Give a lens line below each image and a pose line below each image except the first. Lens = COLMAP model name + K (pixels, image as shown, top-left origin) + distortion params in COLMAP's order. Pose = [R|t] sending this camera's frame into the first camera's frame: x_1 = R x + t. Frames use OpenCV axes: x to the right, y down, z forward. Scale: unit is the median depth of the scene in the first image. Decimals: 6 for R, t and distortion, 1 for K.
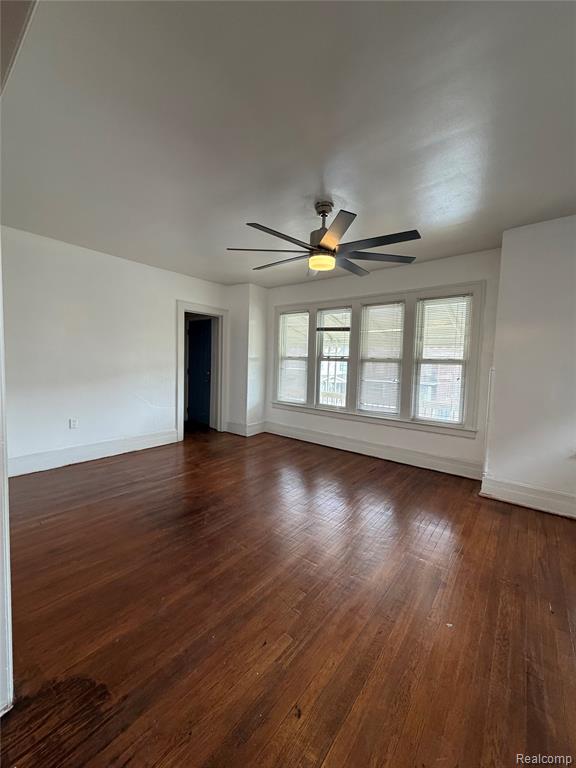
lens RADIAL K [[309.1, 0, 279.9], [0, 309.1, 383.7], [0, 0, 1]] dist [-0.001605, -0.000120]
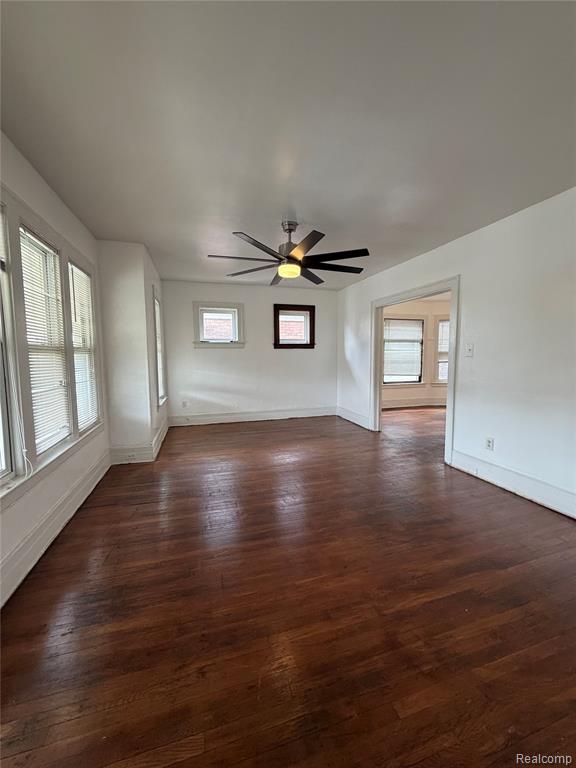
lens RADIAL K [[311.7, 0, 288.0], [0, 311.7, 384.0], [0, 0, 1]] dist [-0.001423, 0.000021]
pose [[-0.838881, -0.084370, 0.537737, -0.335606], [0.010382, 0.985254, 0.170781, -0.113693], [-0.544216, 0.148848, -0.825635, 1.288380]]
